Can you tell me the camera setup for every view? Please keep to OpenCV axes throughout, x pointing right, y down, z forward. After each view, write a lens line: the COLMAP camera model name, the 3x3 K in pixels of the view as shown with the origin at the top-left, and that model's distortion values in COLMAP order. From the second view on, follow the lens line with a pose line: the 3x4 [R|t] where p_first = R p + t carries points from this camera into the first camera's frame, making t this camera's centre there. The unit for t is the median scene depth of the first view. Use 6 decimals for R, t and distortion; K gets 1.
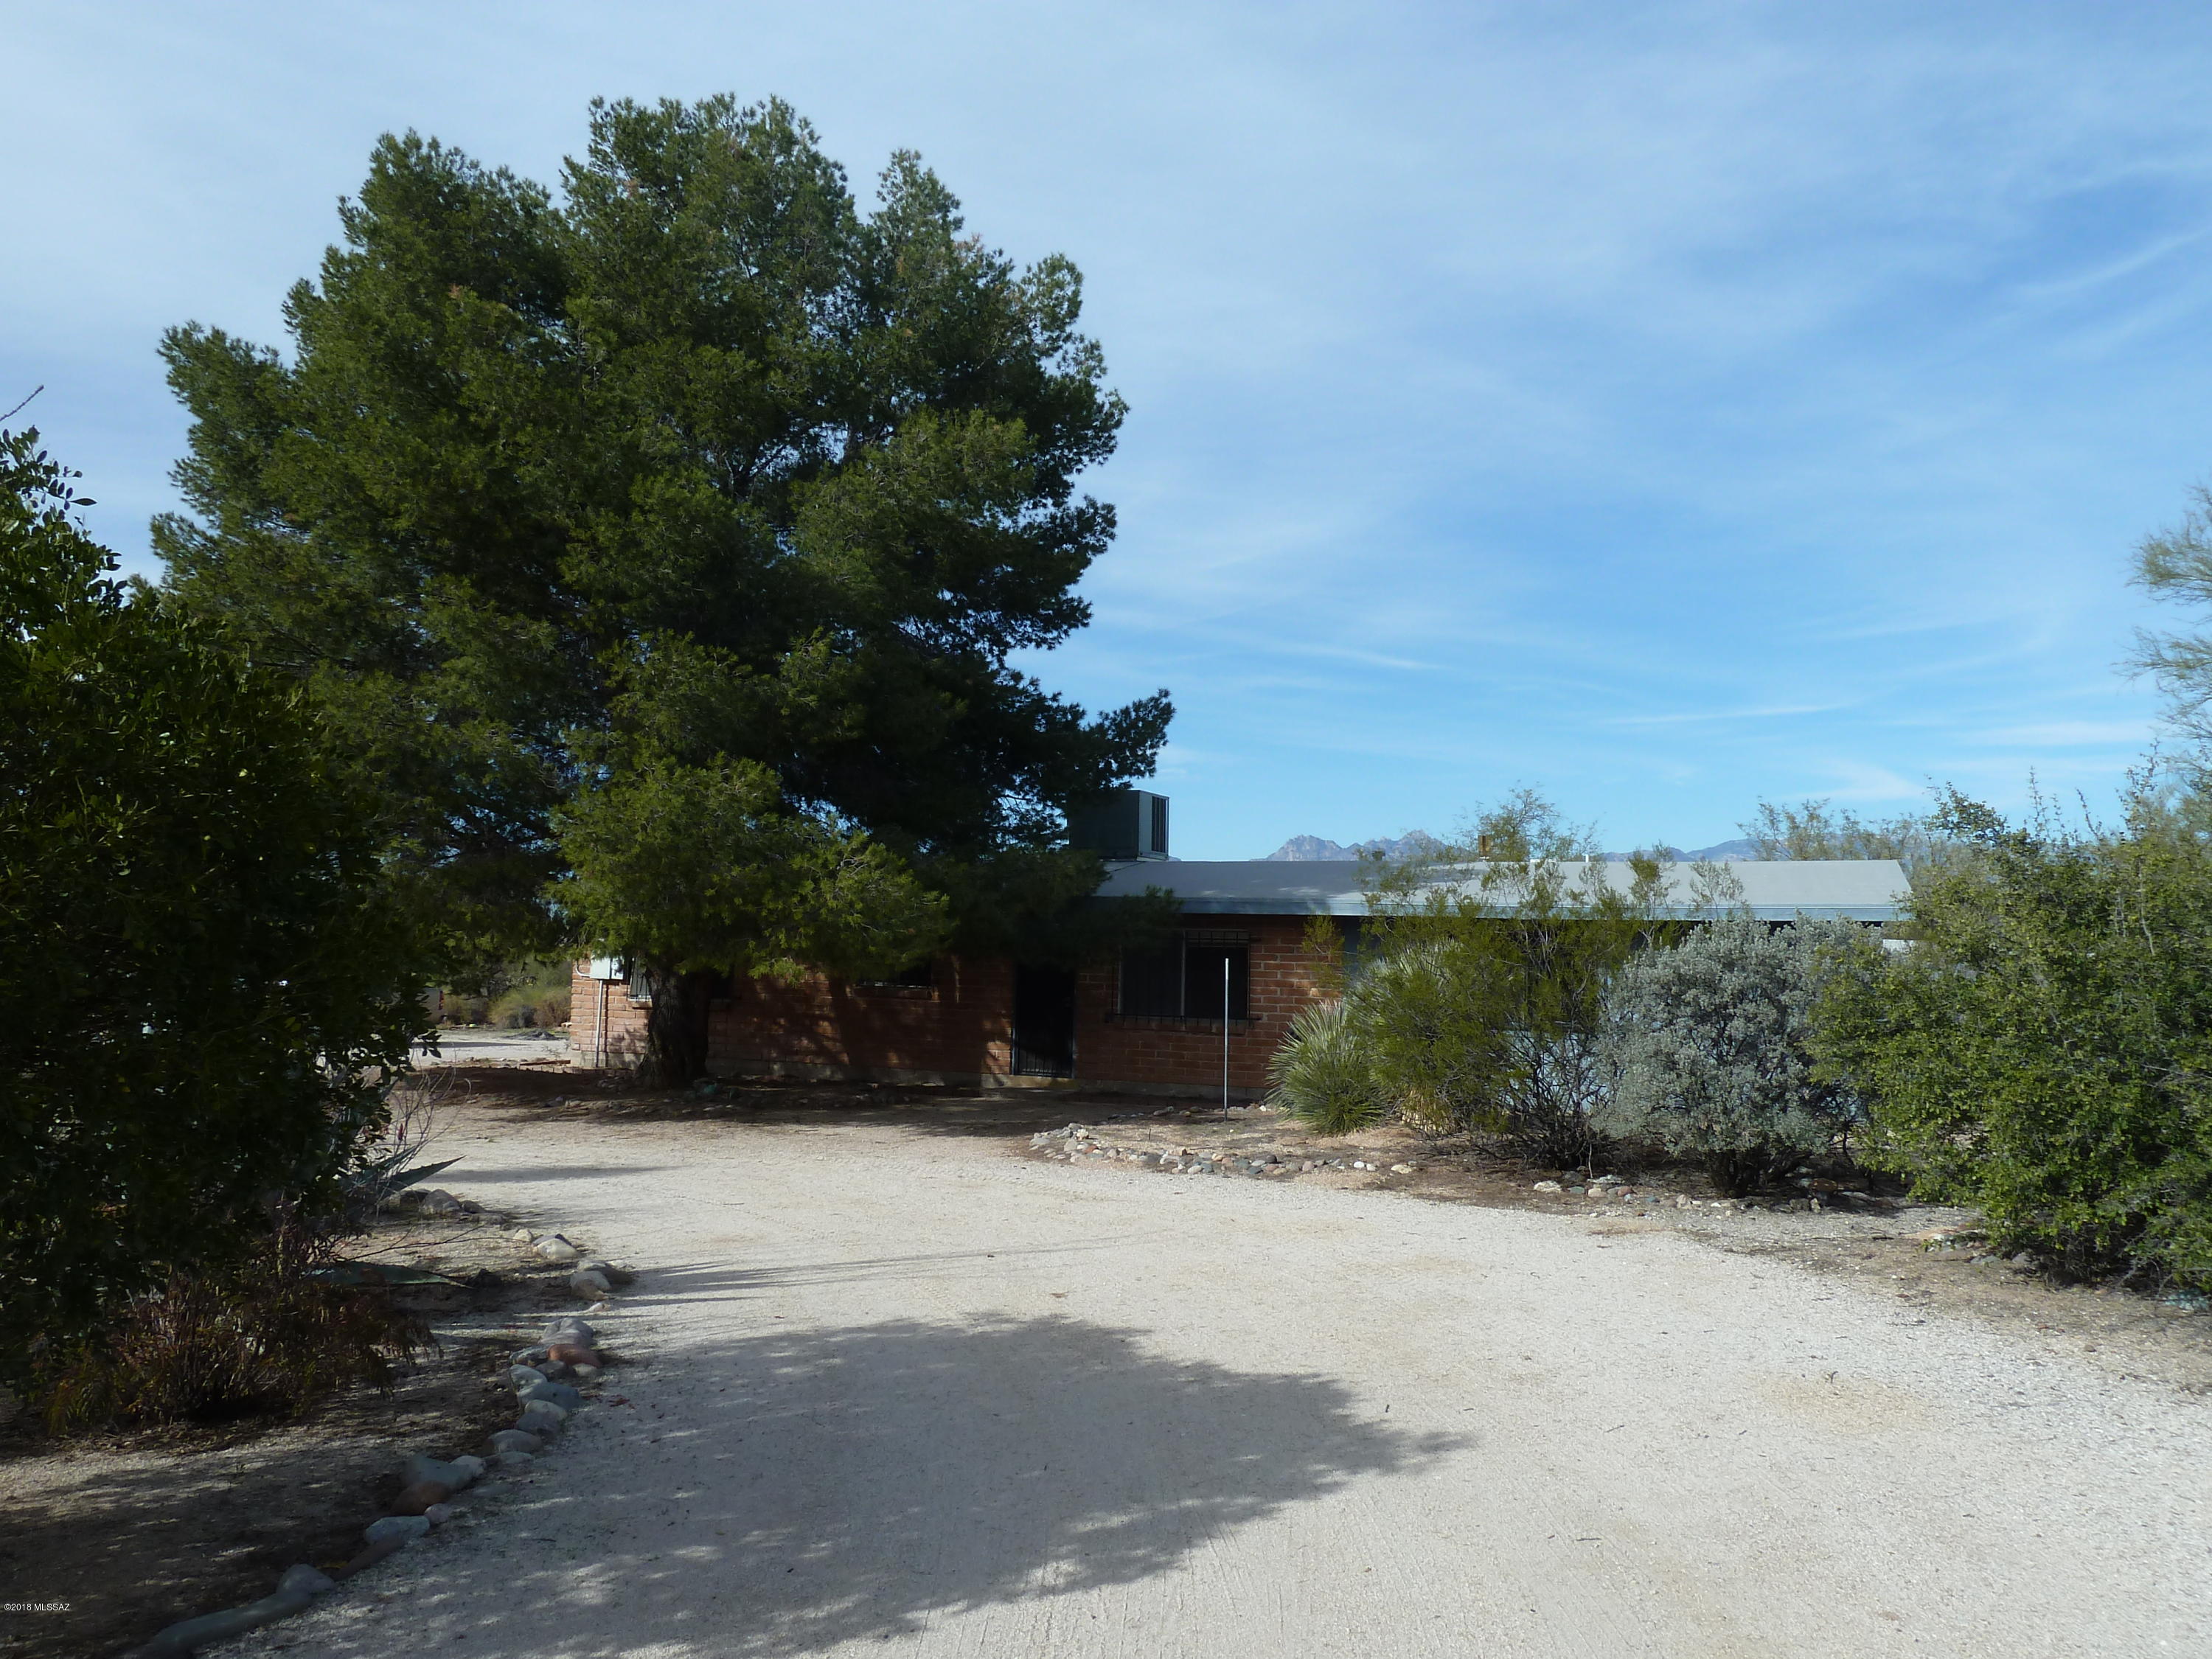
lens RADIAL K [[1642.8, 0, 1088.5], [0, 1642.8, 829.0], [0, 0, 1]] dist [-0.029595, -0.008098]
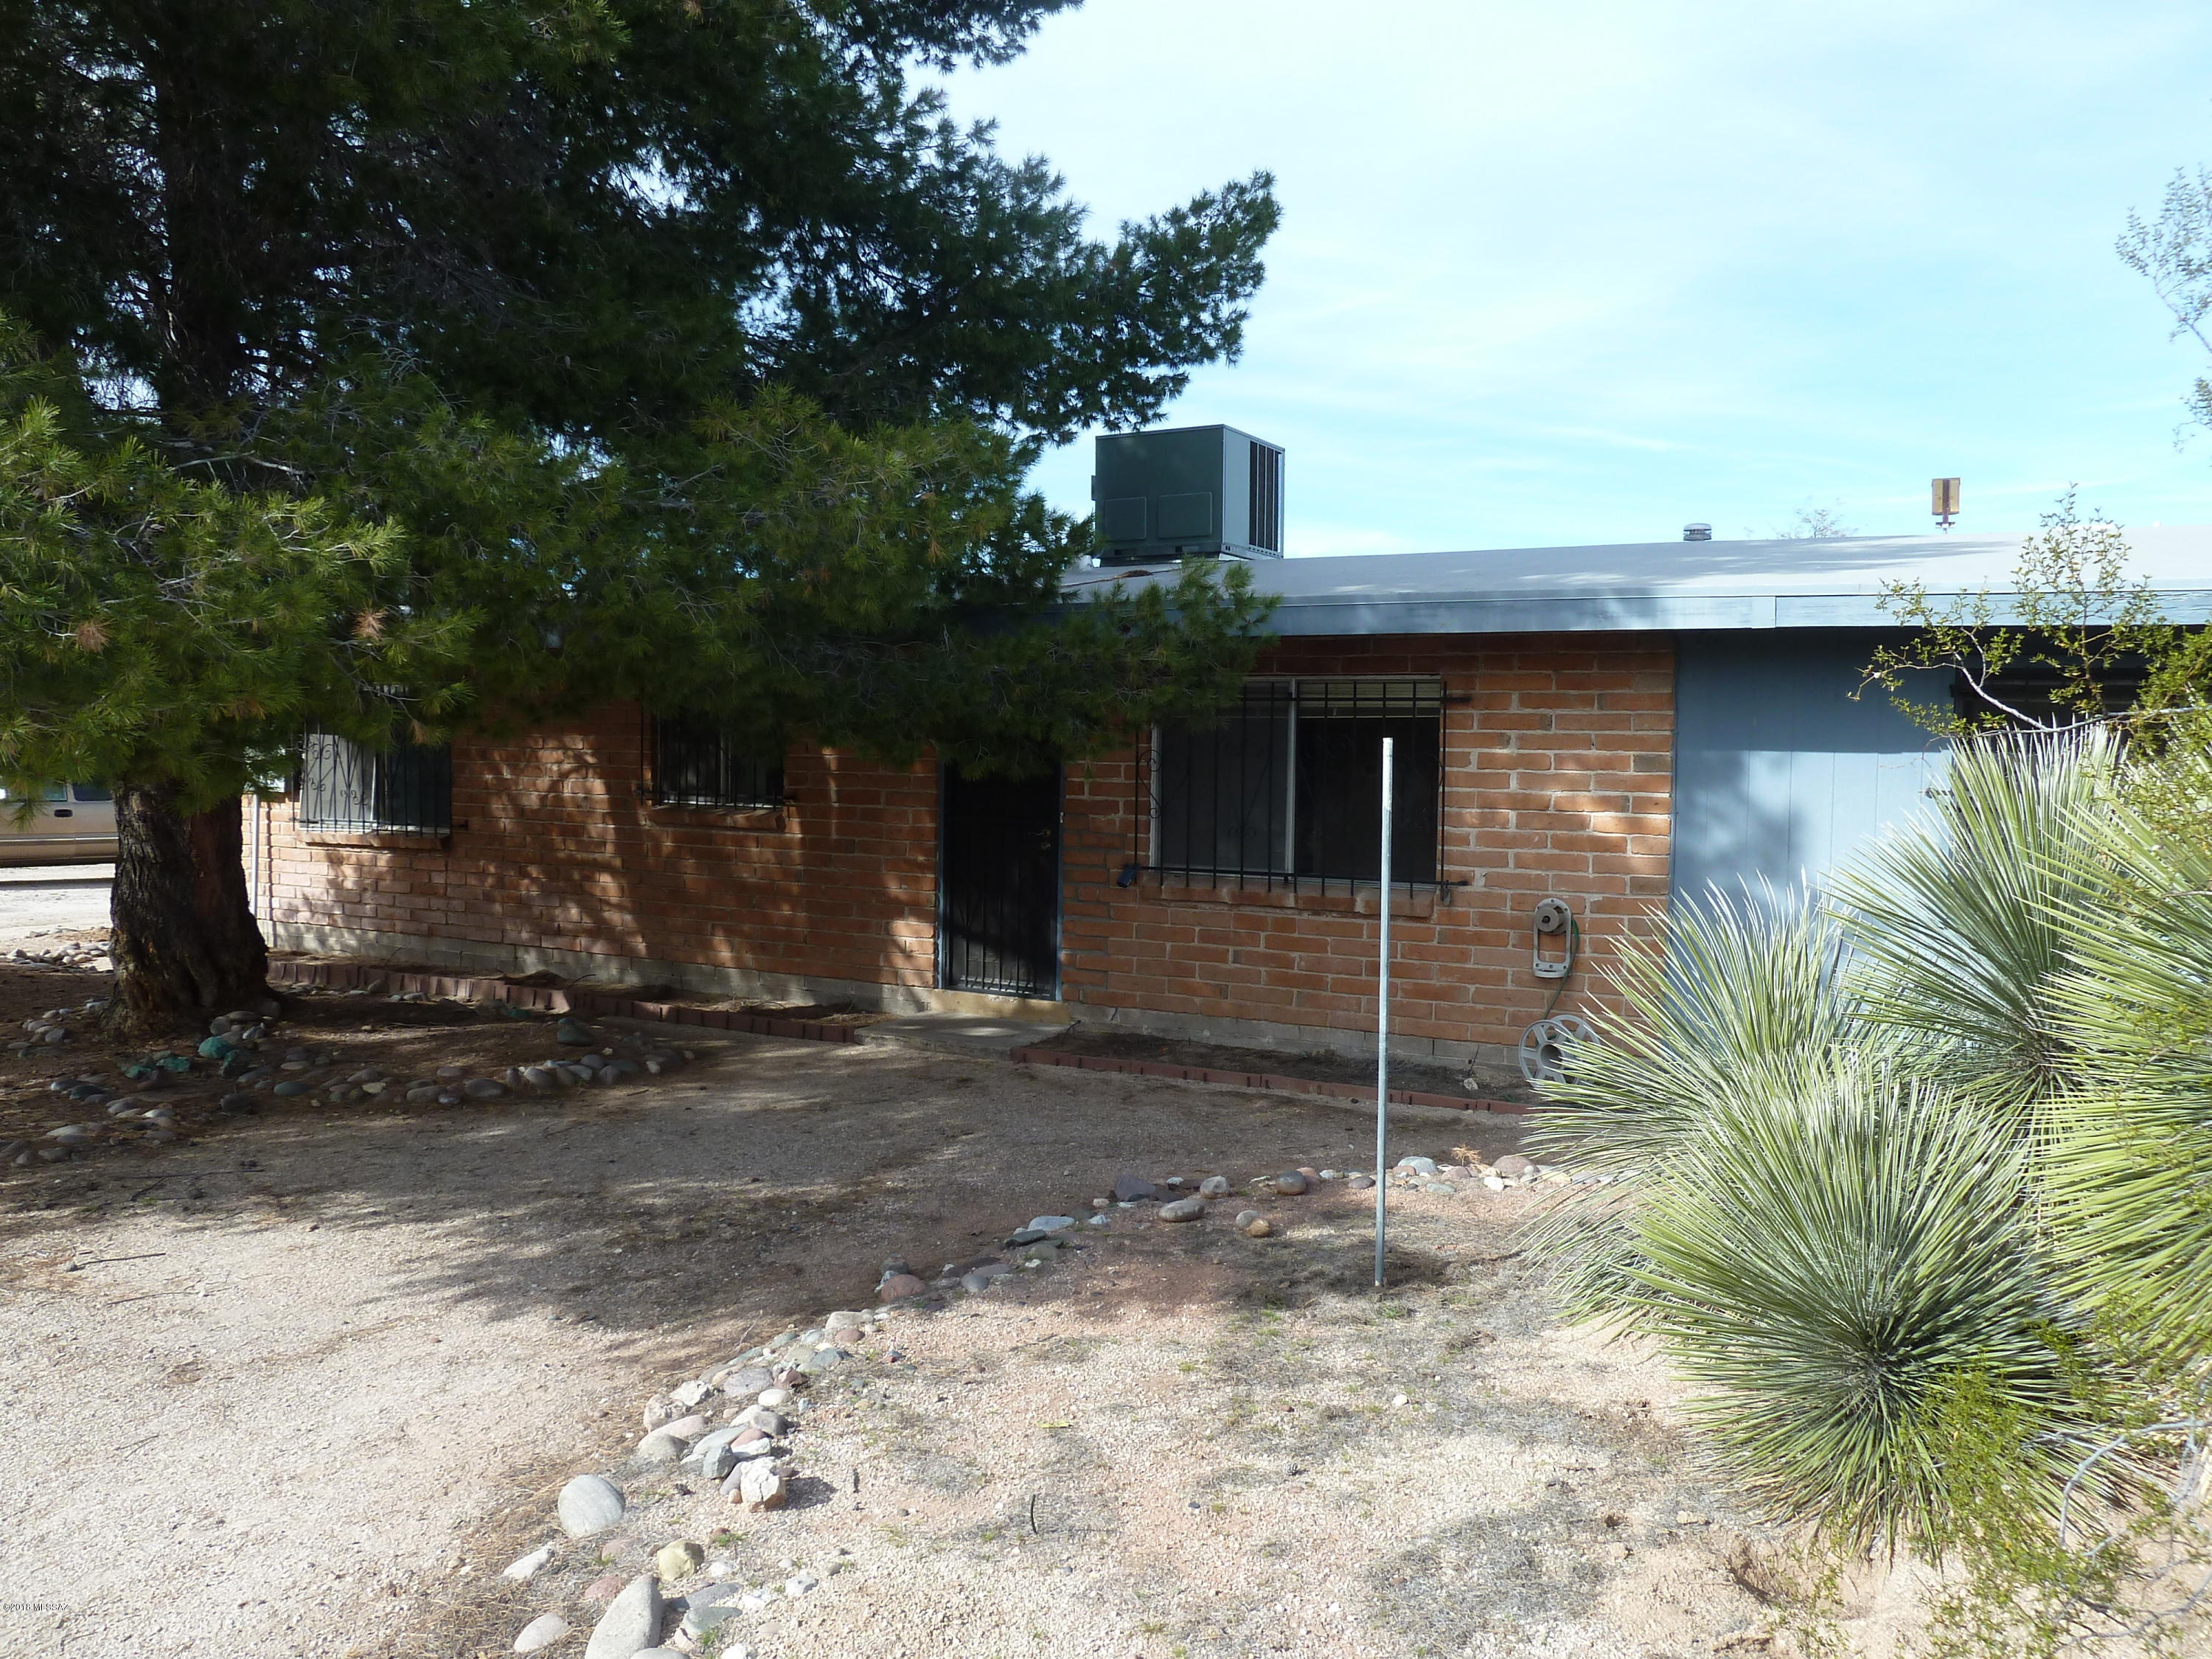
lens RADIAL K [[1642.8, 0, 1112.1], [0, 1642.8, 852.3], [0, 0, 1]] dist [-0.029595, -0.008098]
pose [[0.996411, -0.002385, -0.084618, 0.043817], [0.014059, 0.990383, 0.137639, 0.042925], [0.083476, -0.138335, 0.986861, 0.517872]]
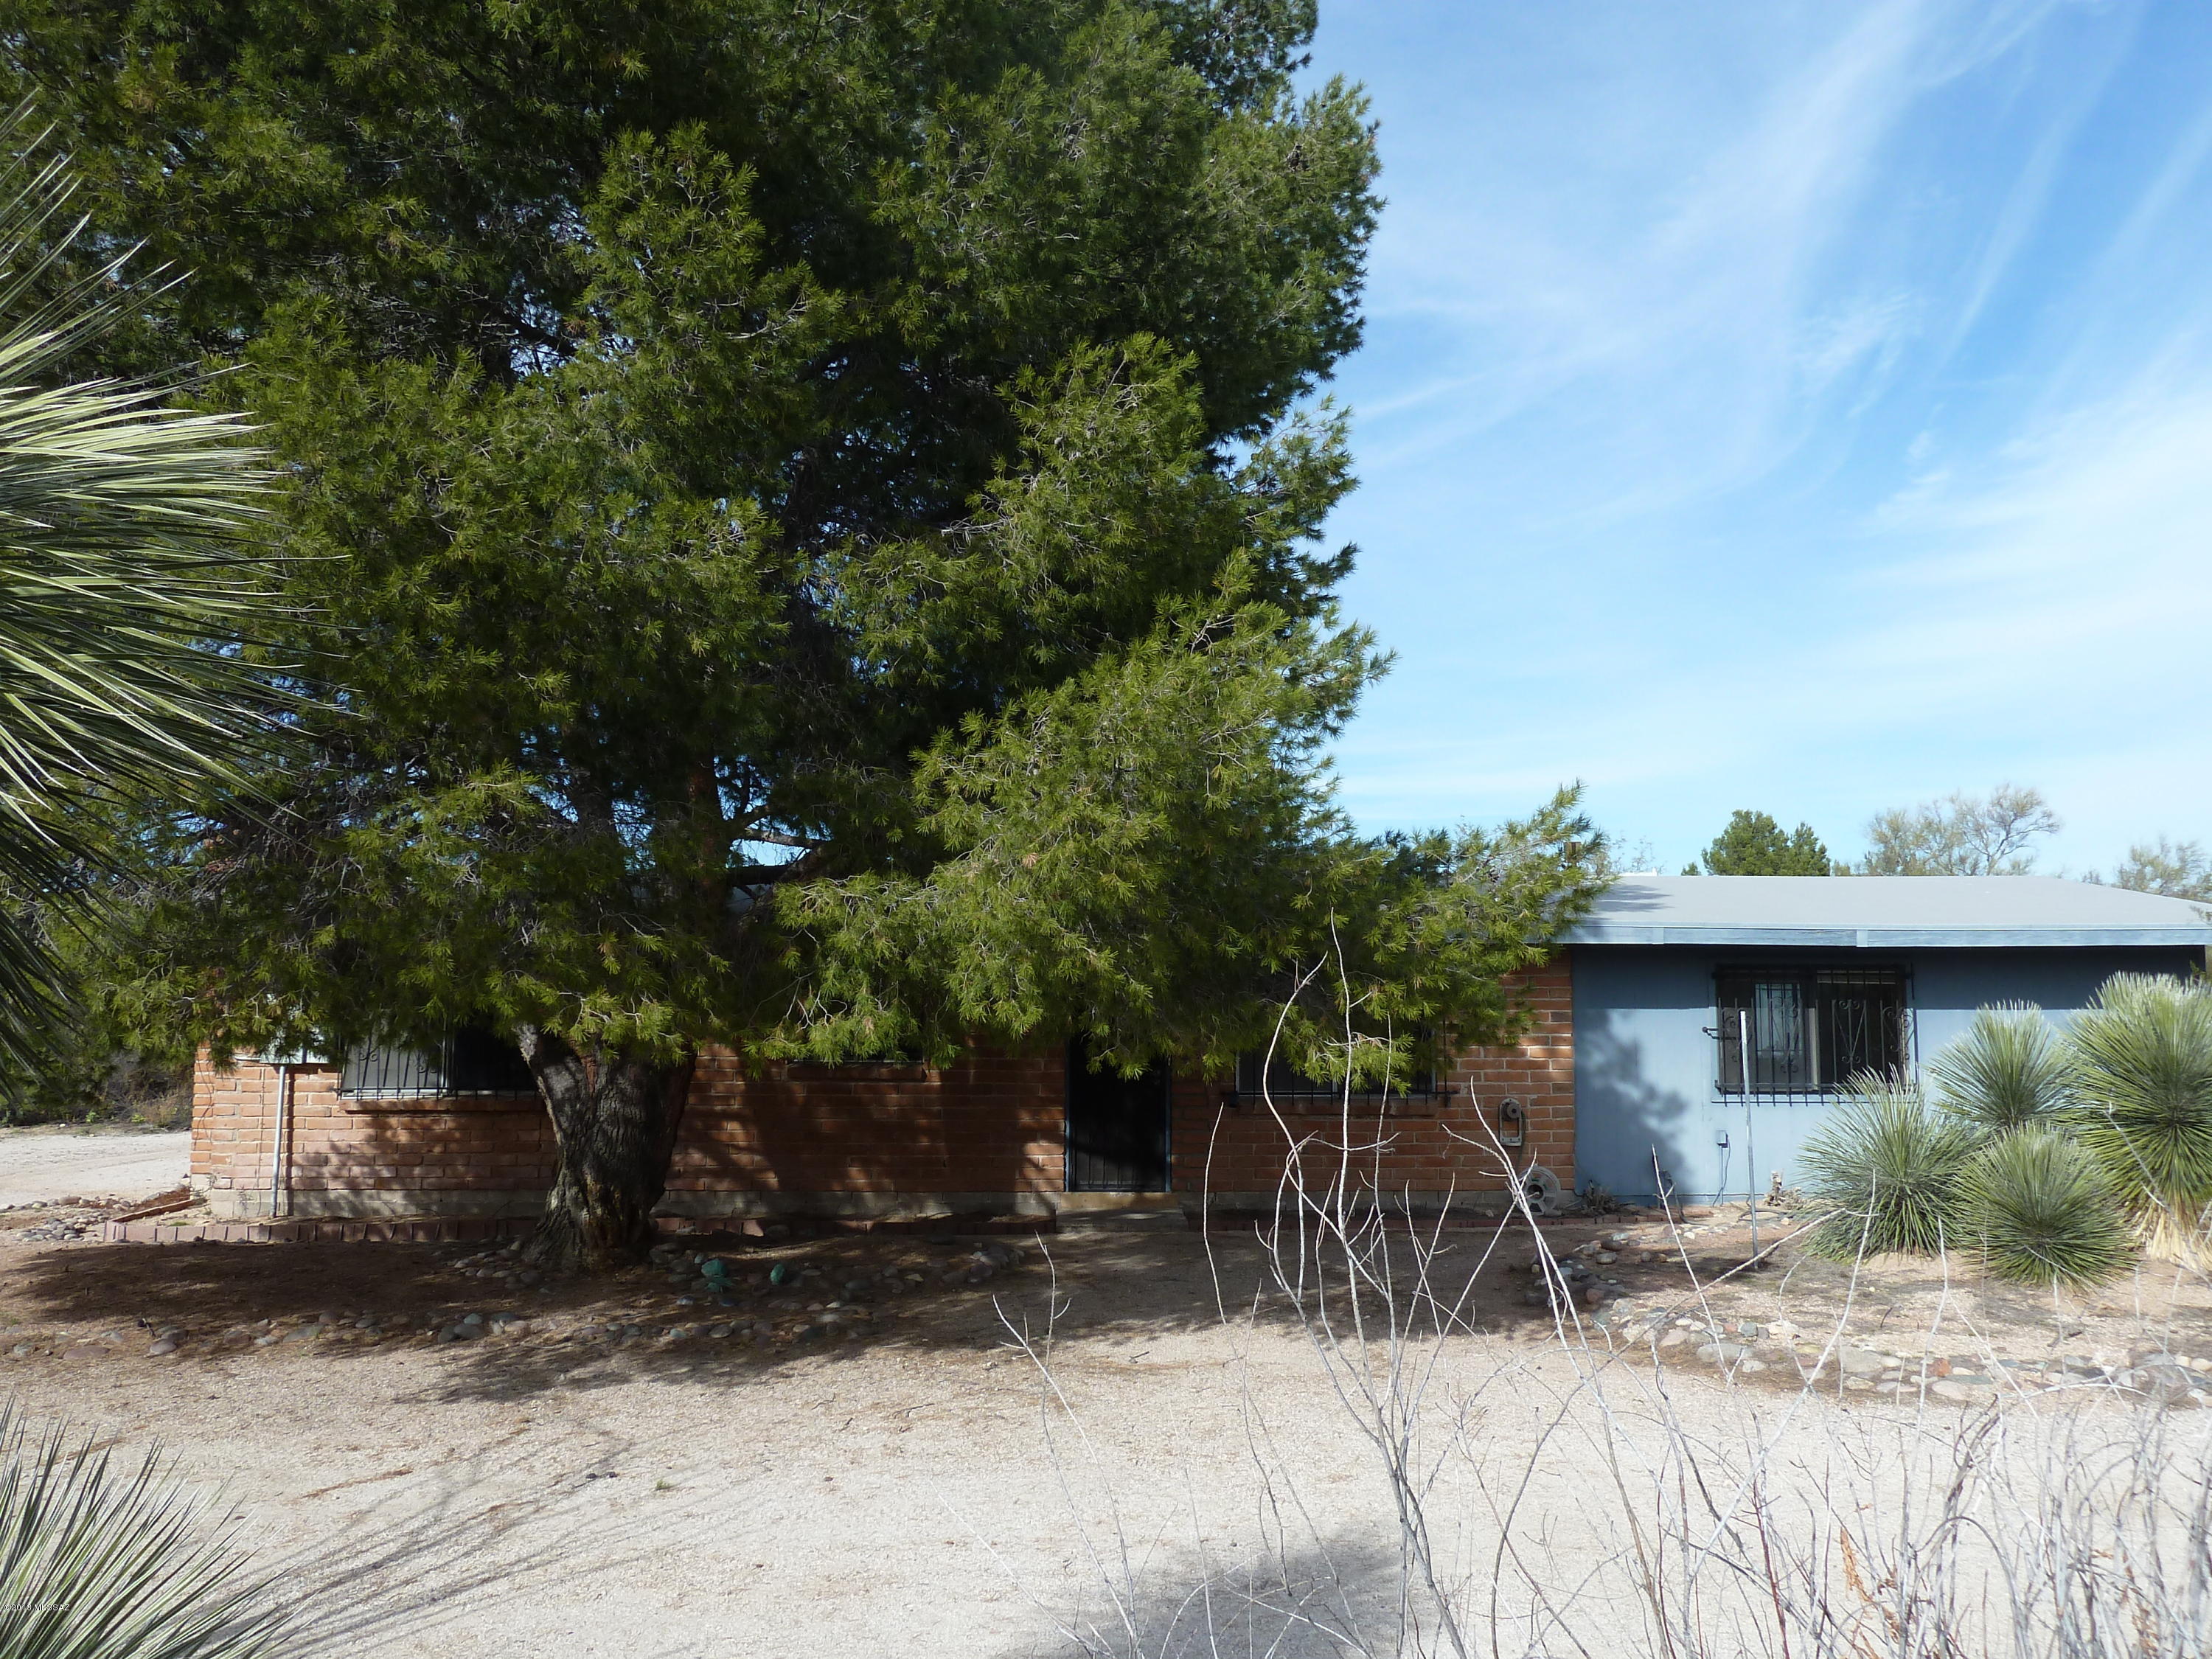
lens RADIAL K [[1642.8, 0, 1116.2], [0, 1642.8, 816.3], [0, 0, 1]] dist [-0.029595, -0.008098]
pose [[0.913701, 0.020636, 0.405862, -0.291323], [-0.011393, 0.999618, -0.025176, 0.014897], [-0.406226, 0.018379, 0.913588, 0.376129]]
